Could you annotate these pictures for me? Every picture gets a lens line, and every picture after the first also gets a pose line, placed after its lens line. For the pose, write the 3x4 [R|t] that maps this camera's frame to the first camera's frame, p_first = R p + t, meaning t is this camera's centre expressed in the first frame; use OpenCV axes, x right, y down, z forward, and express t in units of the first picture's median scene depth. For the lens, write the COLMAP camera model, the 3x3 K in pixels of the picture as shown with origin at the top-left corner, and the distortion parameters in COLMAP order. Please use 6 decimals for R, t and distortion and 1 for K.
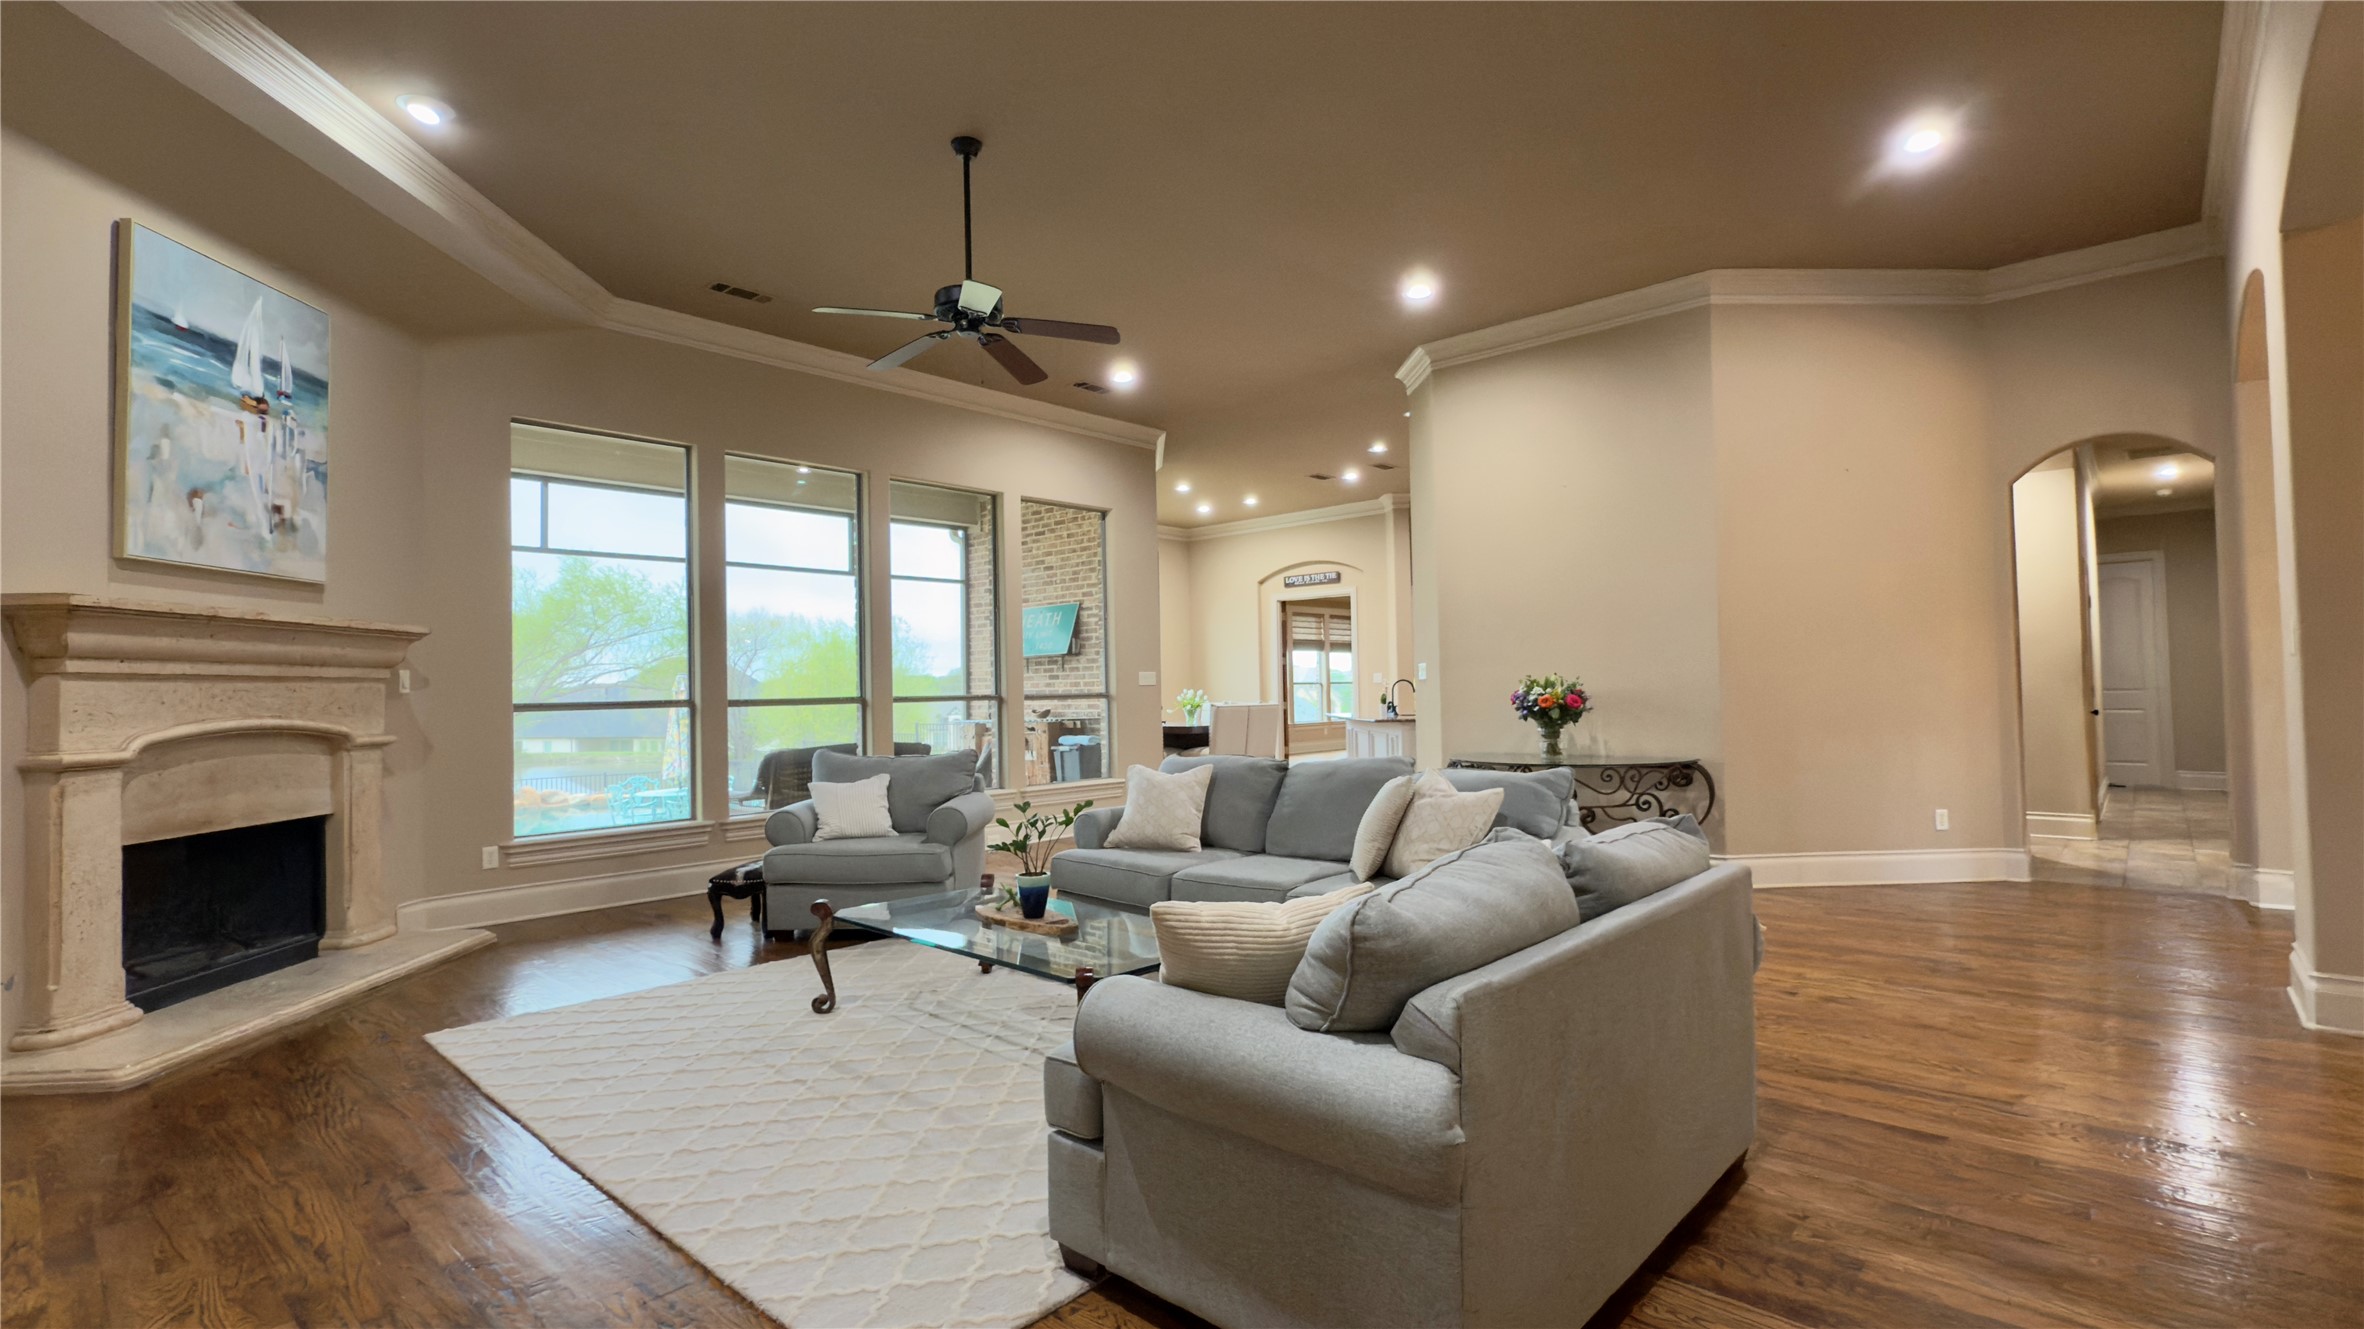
lens RADIAL K [[1085.7, 0, 1181.5], [0, 1085.7, 665.2], [0, 0, 1]] dist [0.004279, 0.000140]
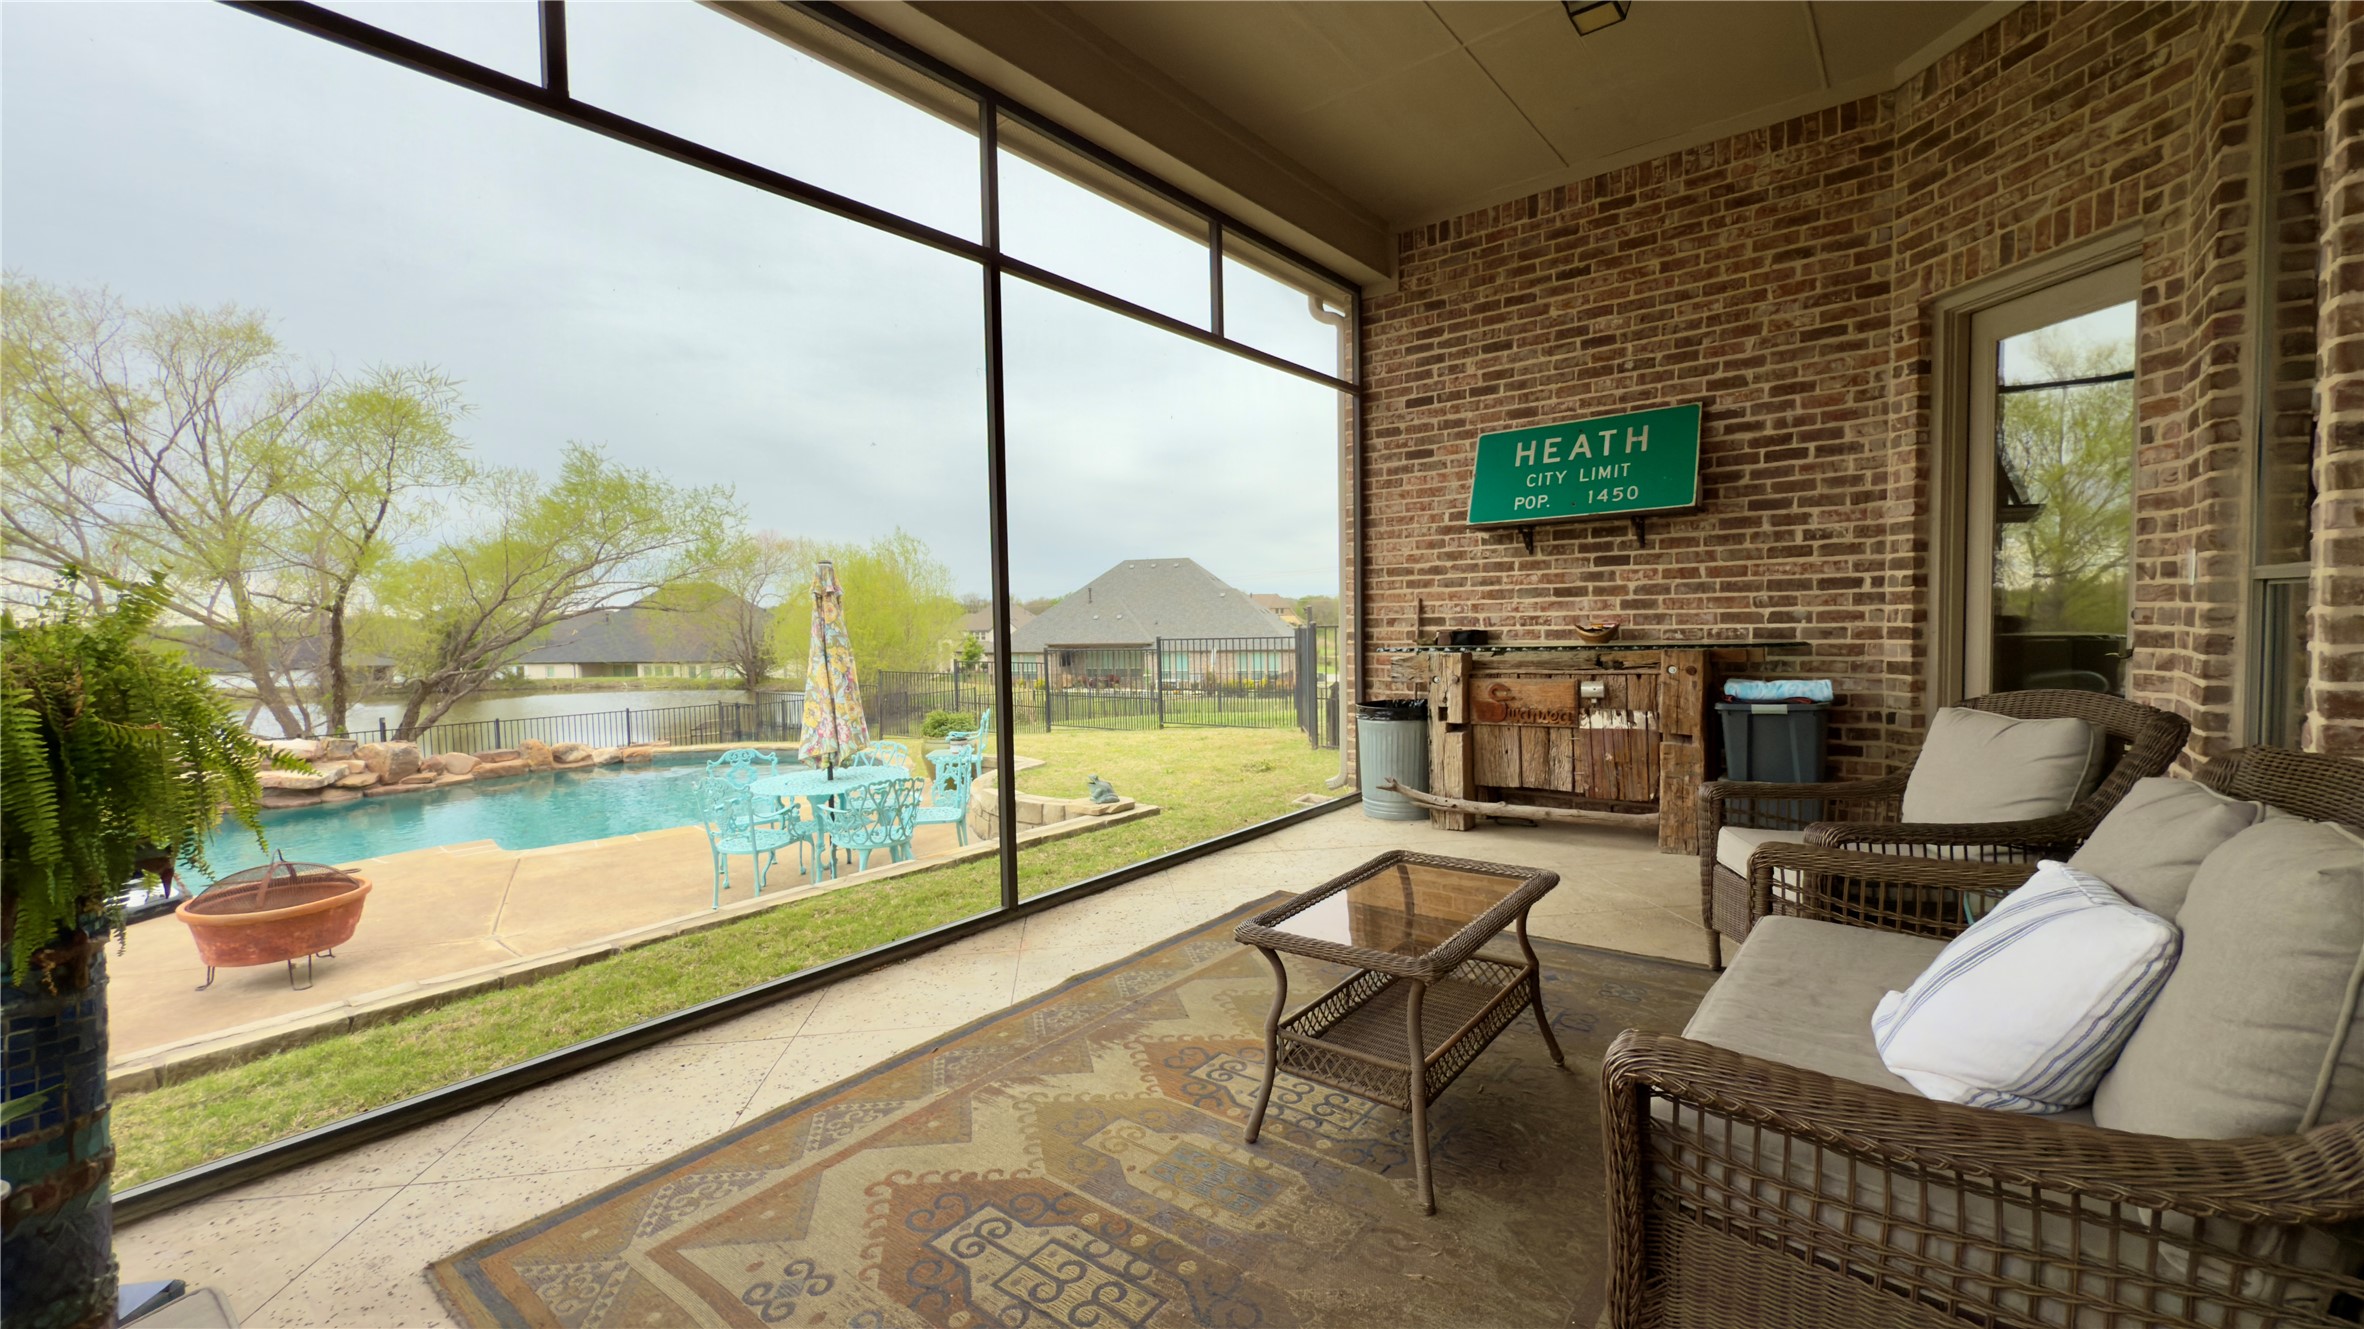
lens RADIAL K [[942.1, 0, 1181.9], [0, 942.1, 655.7], [0, 0, 1]] dist [-0.003561, -0.000003]
pose [[0.997796, -0.001740, 0.066332, -0.130209], [-0.002324, 0.998126, 0.061141, 0.011246], [-0.066314, -0.061161, 0.995923, 0.215978]]
